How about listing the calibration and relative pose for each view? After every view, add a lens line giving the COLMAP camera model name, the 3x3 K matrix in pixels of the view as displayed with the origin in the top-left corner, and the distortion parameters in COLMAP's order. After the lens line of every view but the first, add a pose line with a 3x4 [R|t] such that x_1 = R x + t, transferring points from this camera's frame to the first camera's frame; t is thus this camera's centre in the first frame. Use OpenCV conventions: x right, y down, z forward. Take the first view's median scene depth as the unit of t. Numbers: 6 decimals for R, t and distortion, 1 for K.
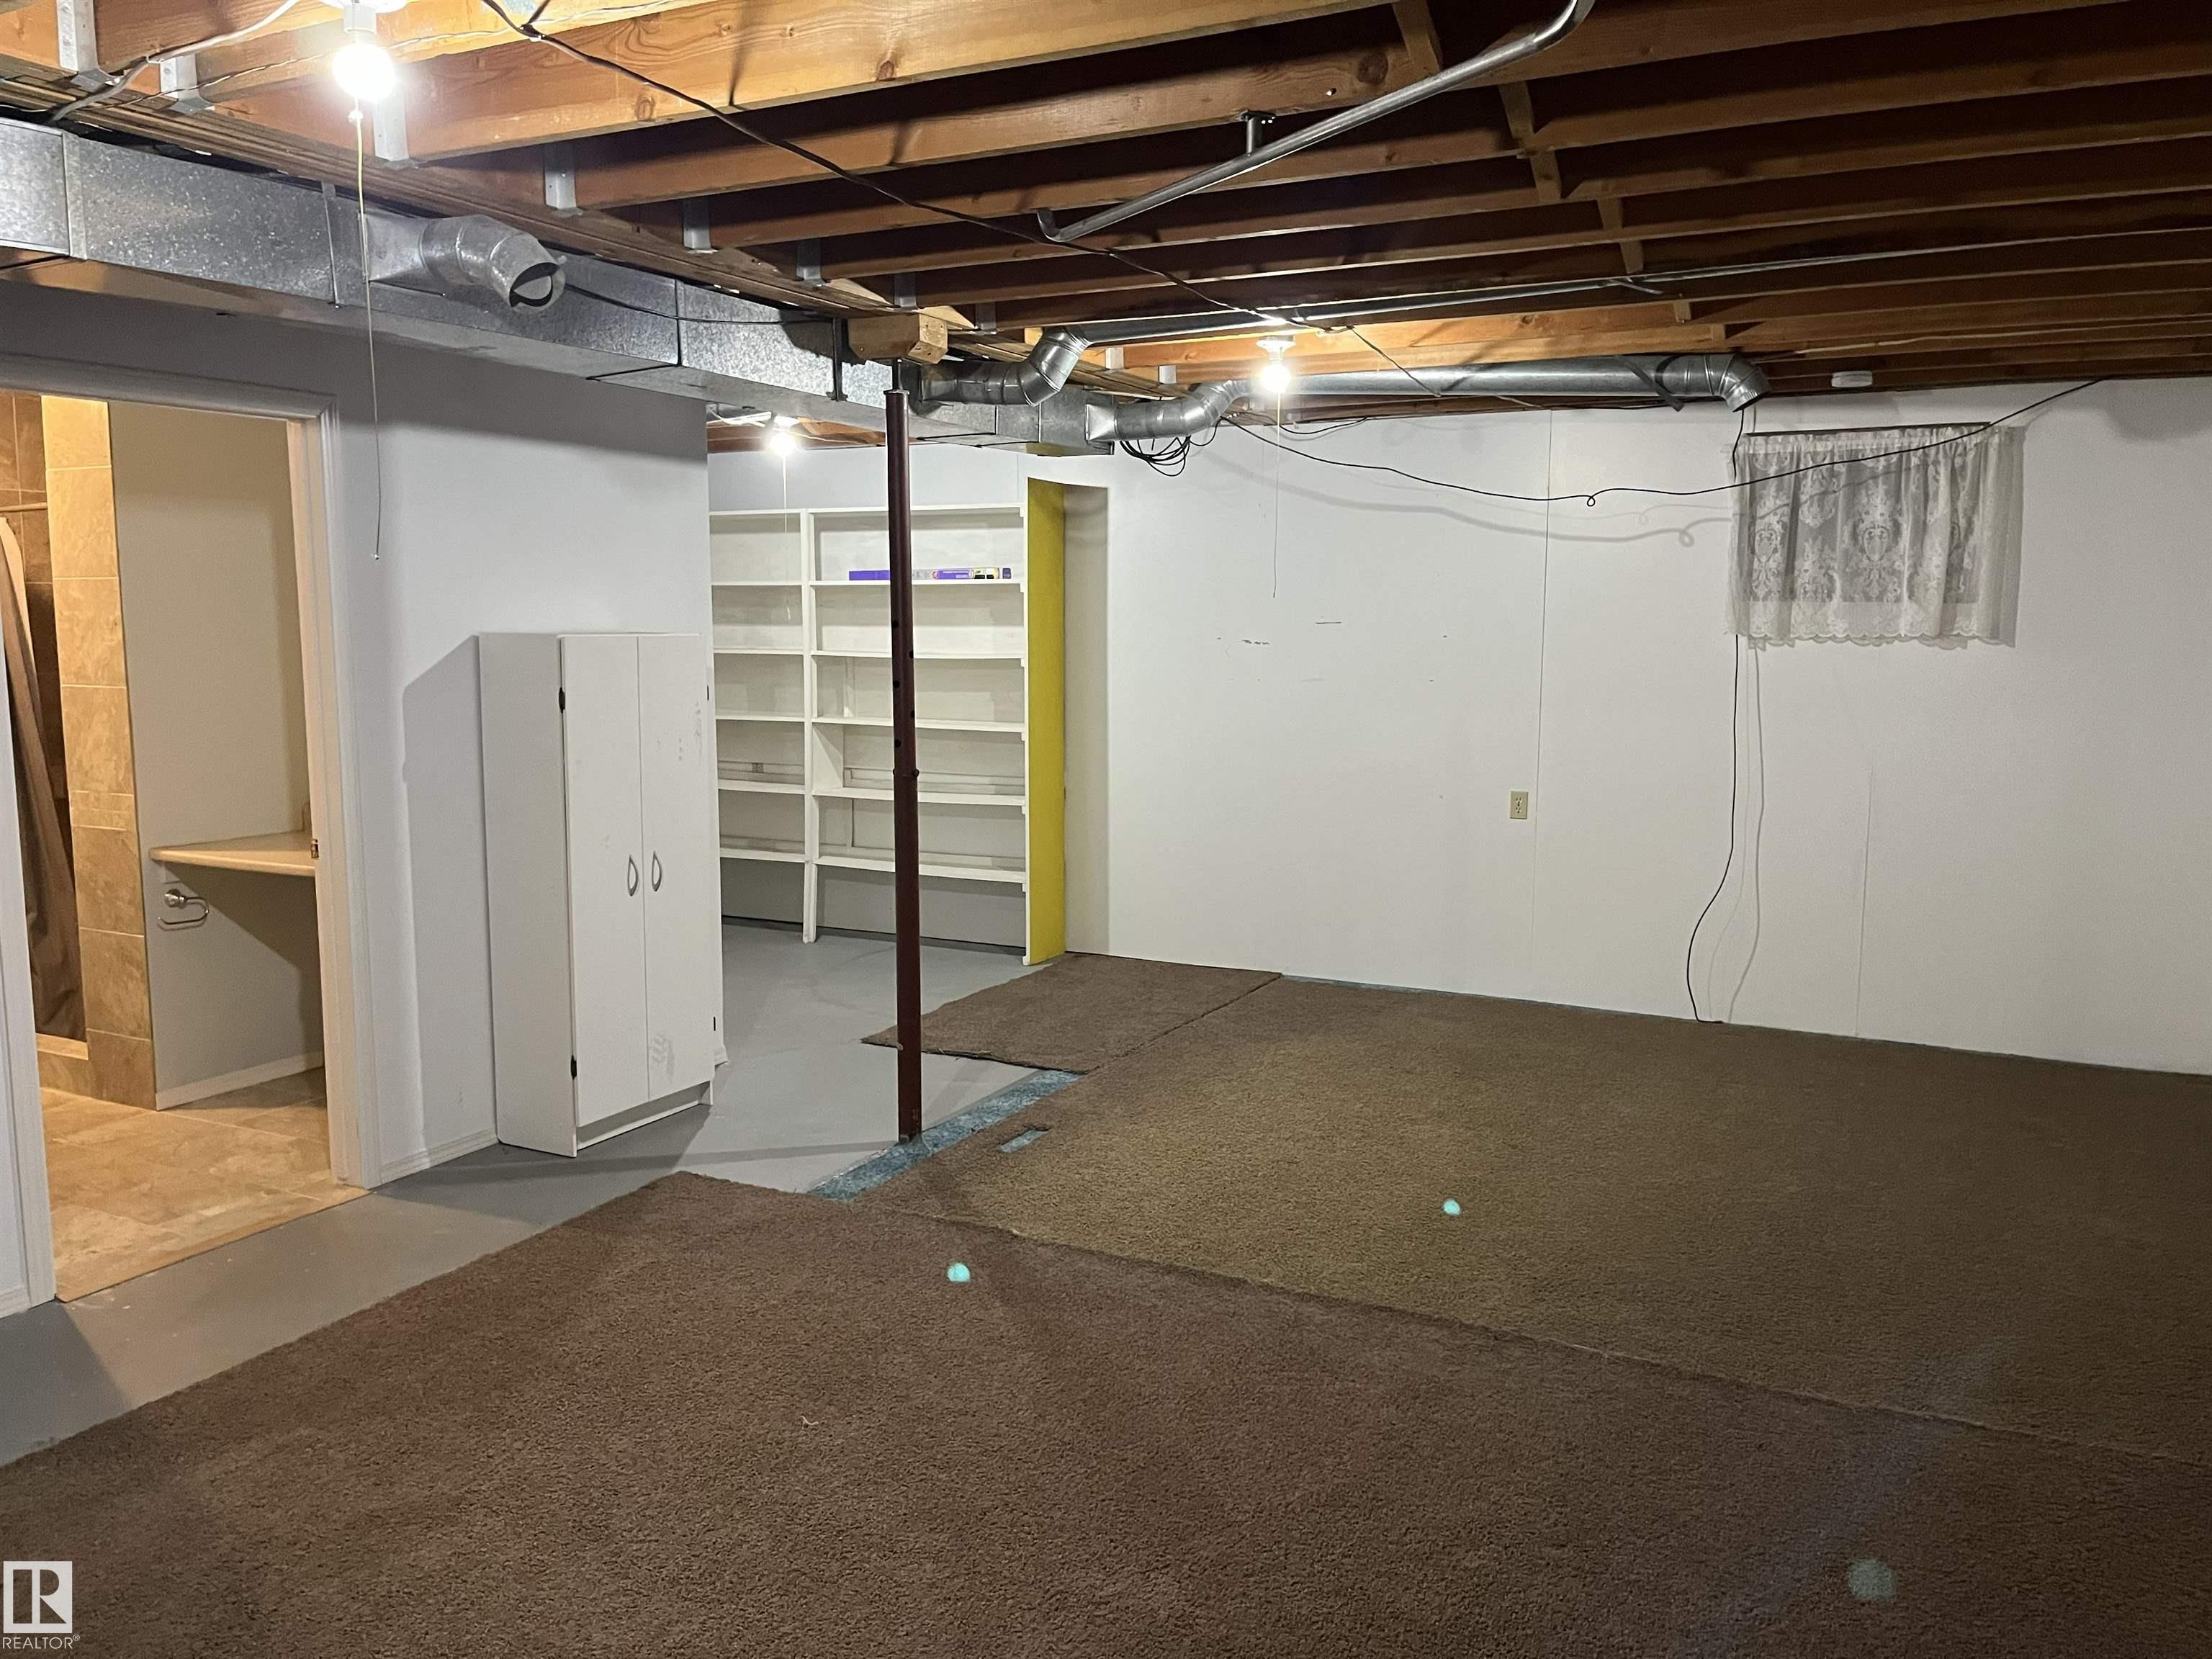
lens RADIAL K [[1671.2, 0, 1106.0], [0, 1671.2, 829.5], [0, 0, 1]] dist [0.012013, 0.005083]
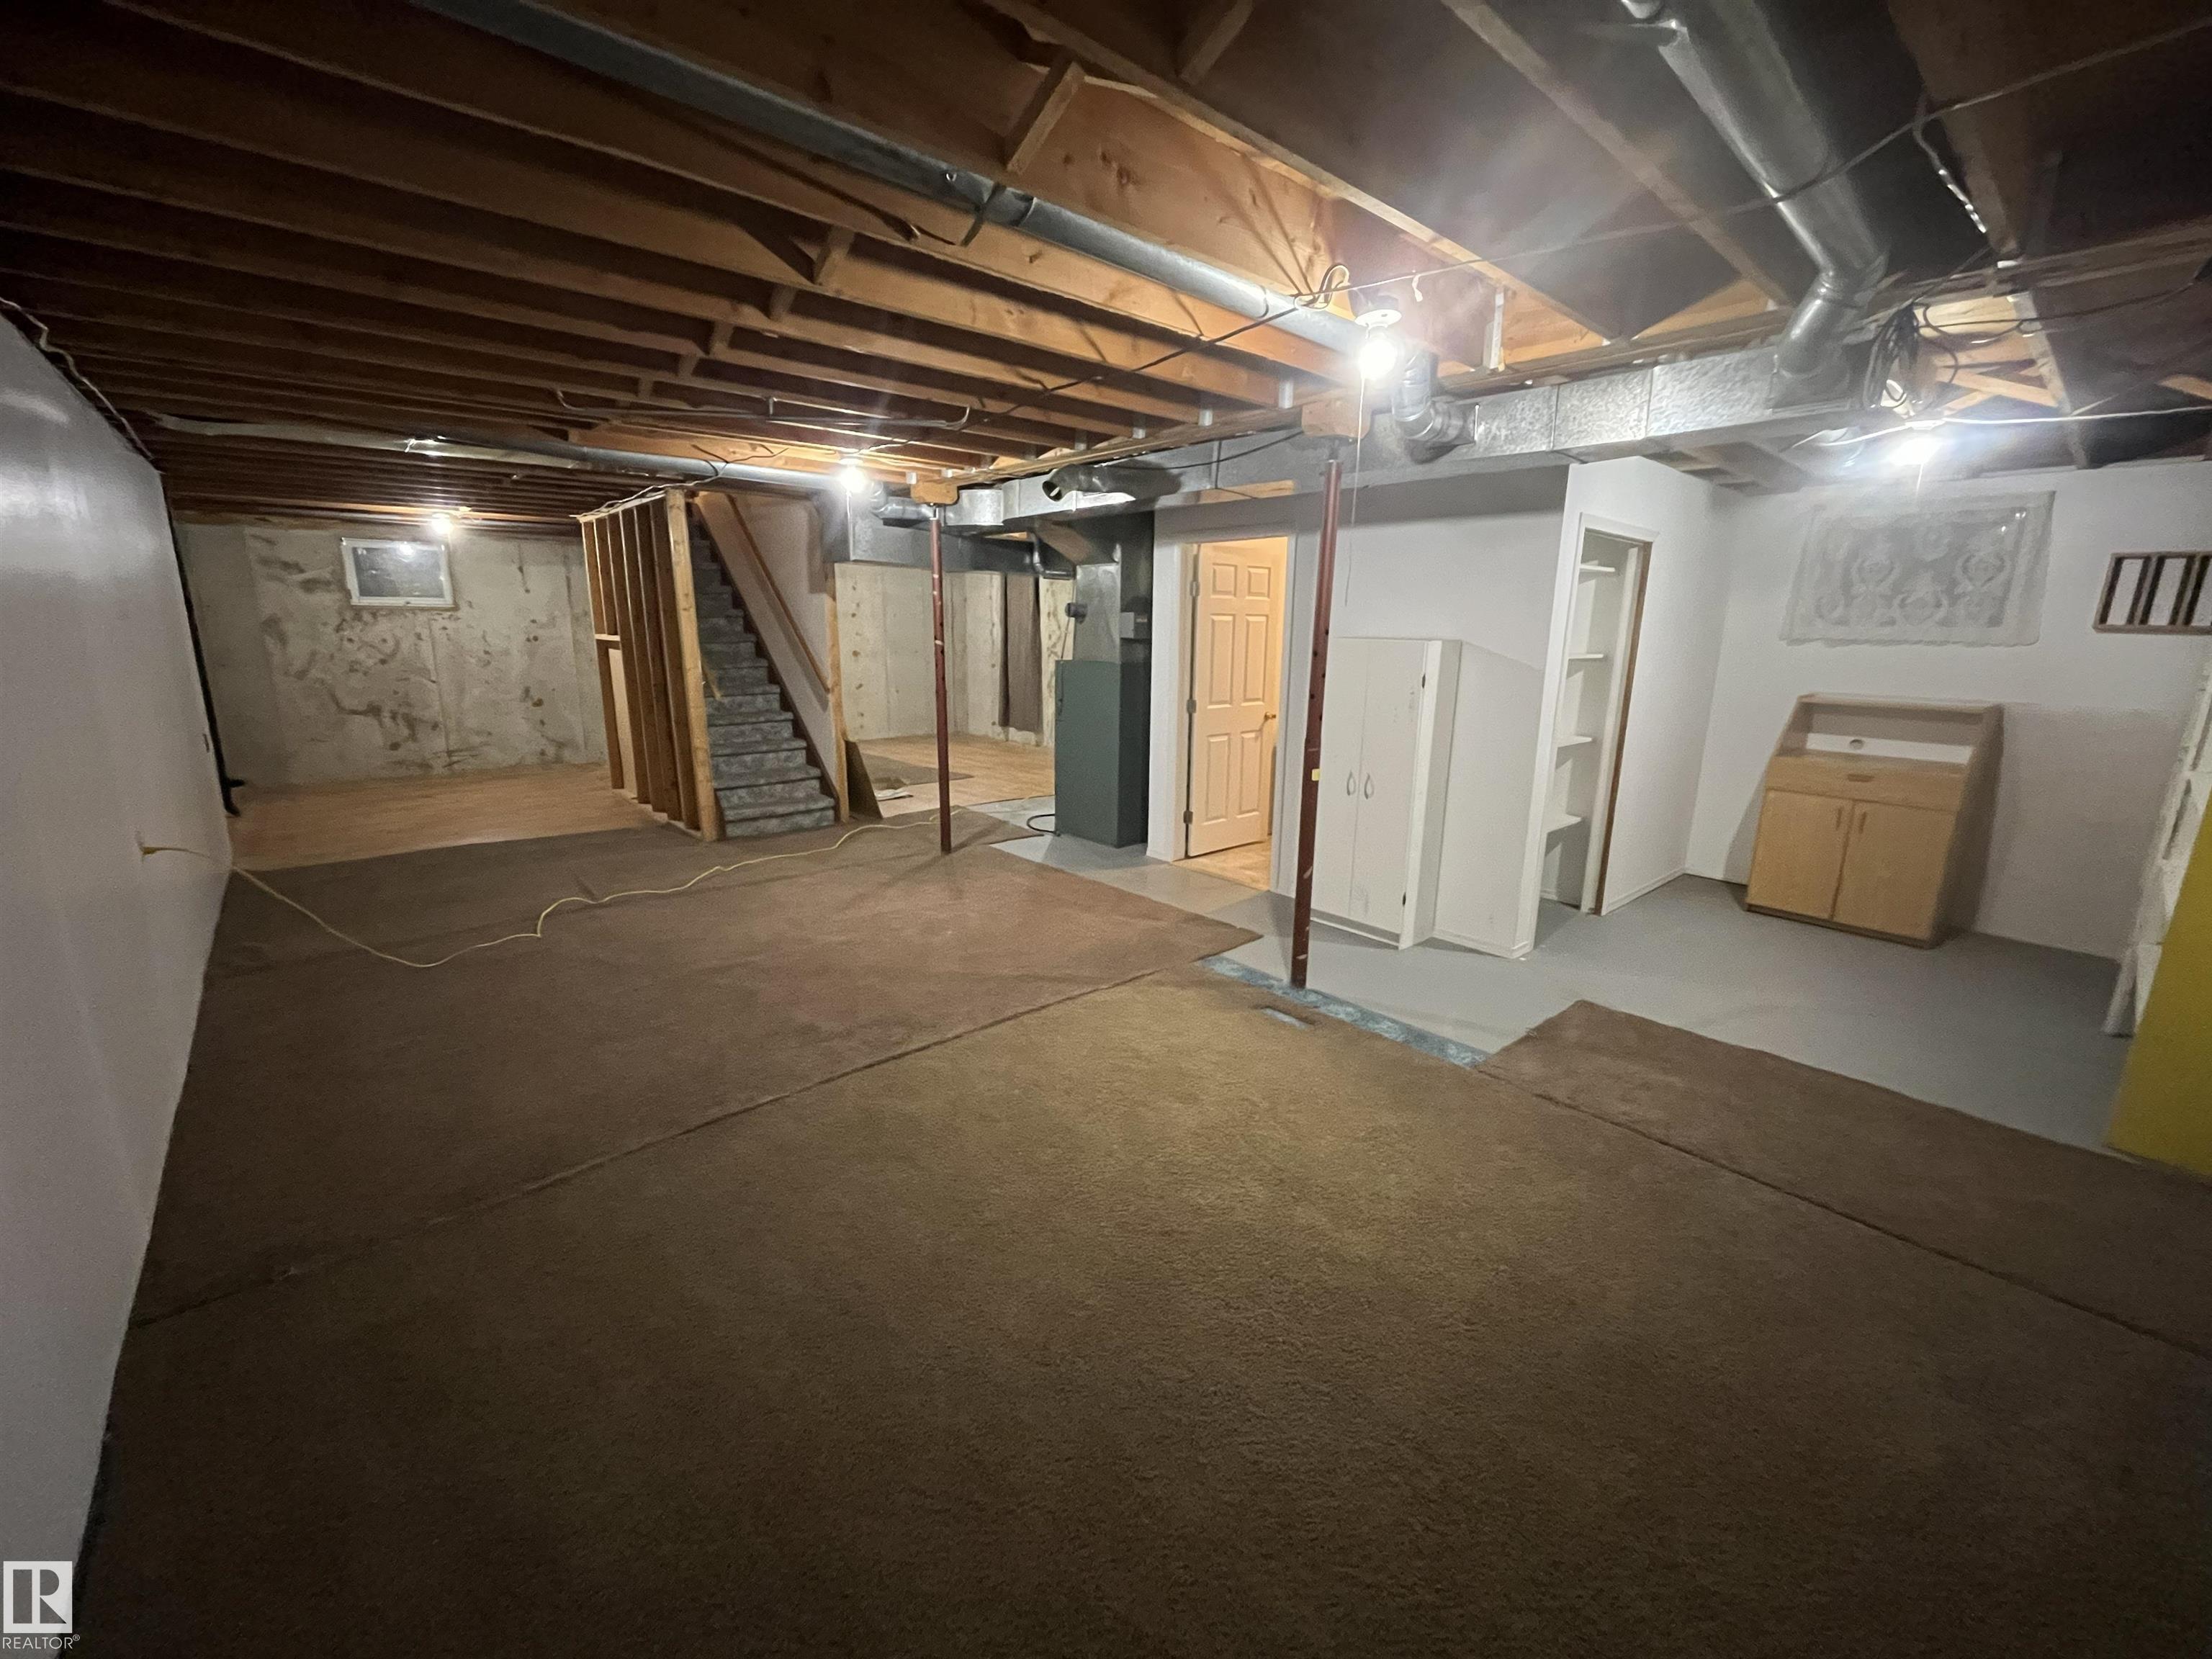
lens RADIAL K [[890.2, 0, 1106.0], [0, 890.2, 829.5], [0, 0, 1]] dist [0.020439, 0.000078]
pose [[-0.368809, 0.204263, -0.906784, 0.658067], [-0.124866, 0.955825, 0.266096, -0.142081], [0.921080, 0.211365, -0.327011, 1.114306]]
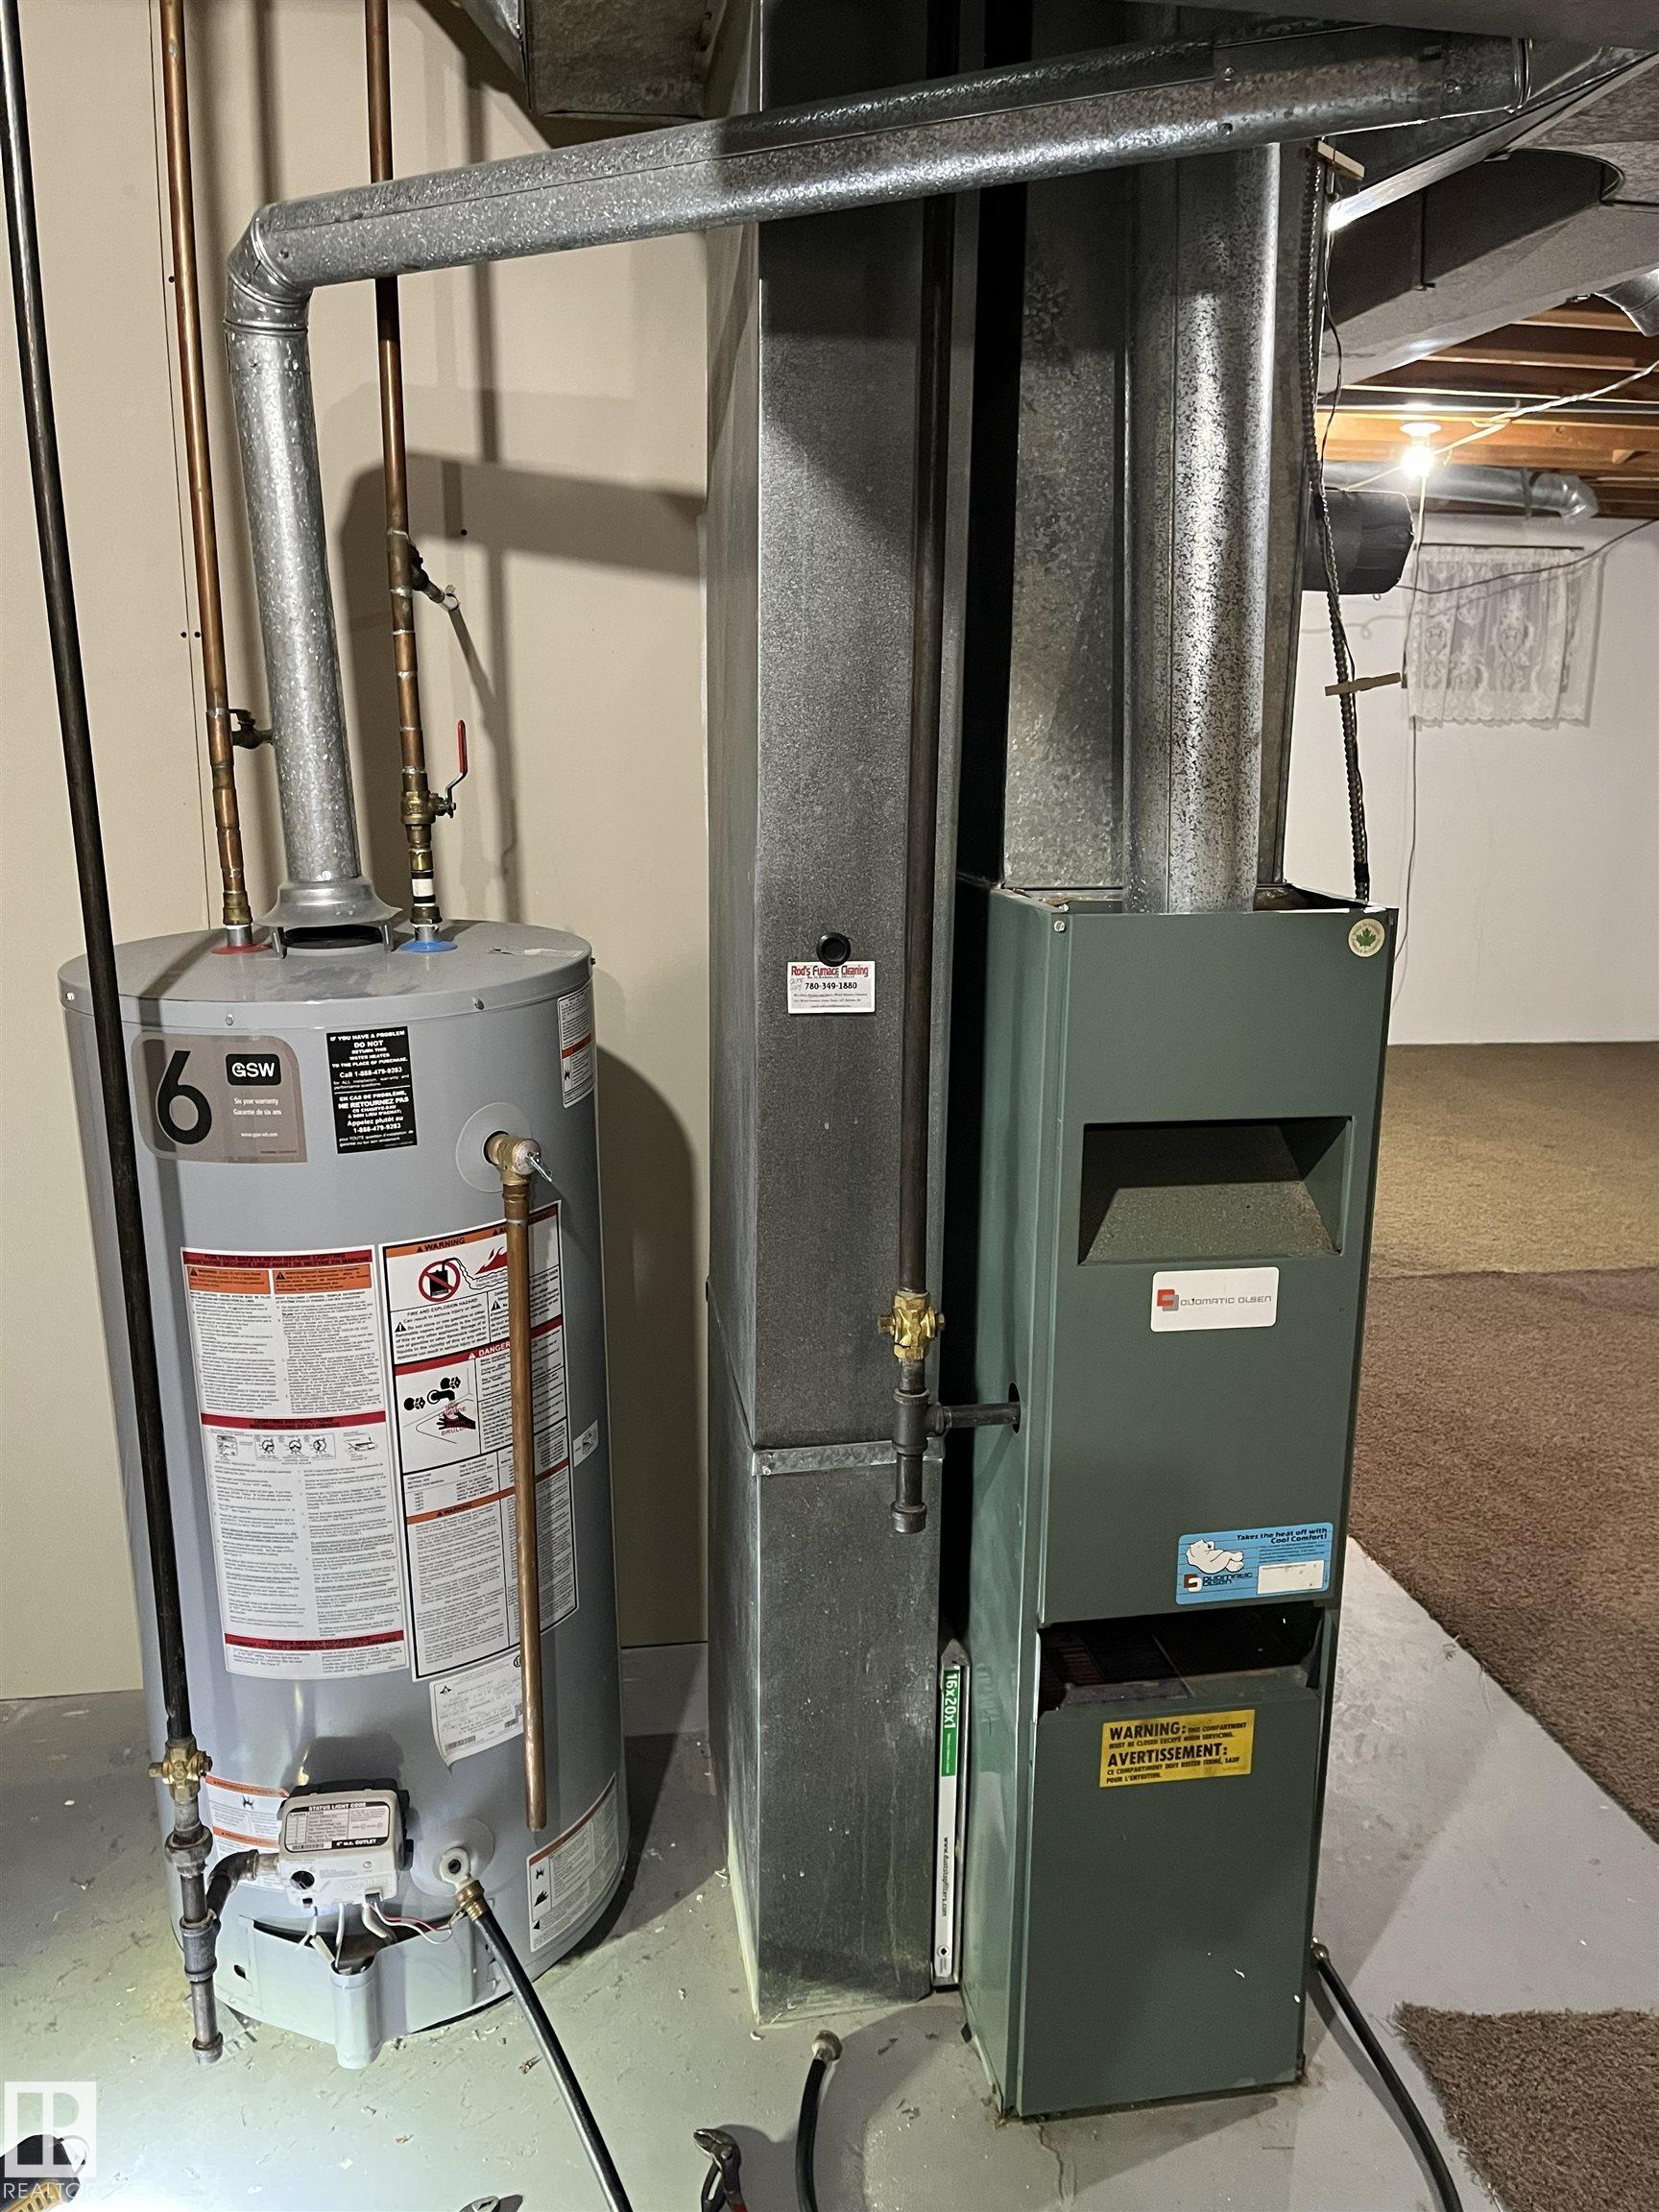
lens RADIAL K [[1671.2, 0, 829.5], [0, 1671.2, 1106.0], [0, 0, 1]] dist [0.012013, 0.005083]
pose [[0.806243, -0.125307, 0.578162, -0.915251], [0.062634, 0.989897, 0.127200, -0.026263], [-0.588260, -0.066342, 0.805946, 0.354373]]
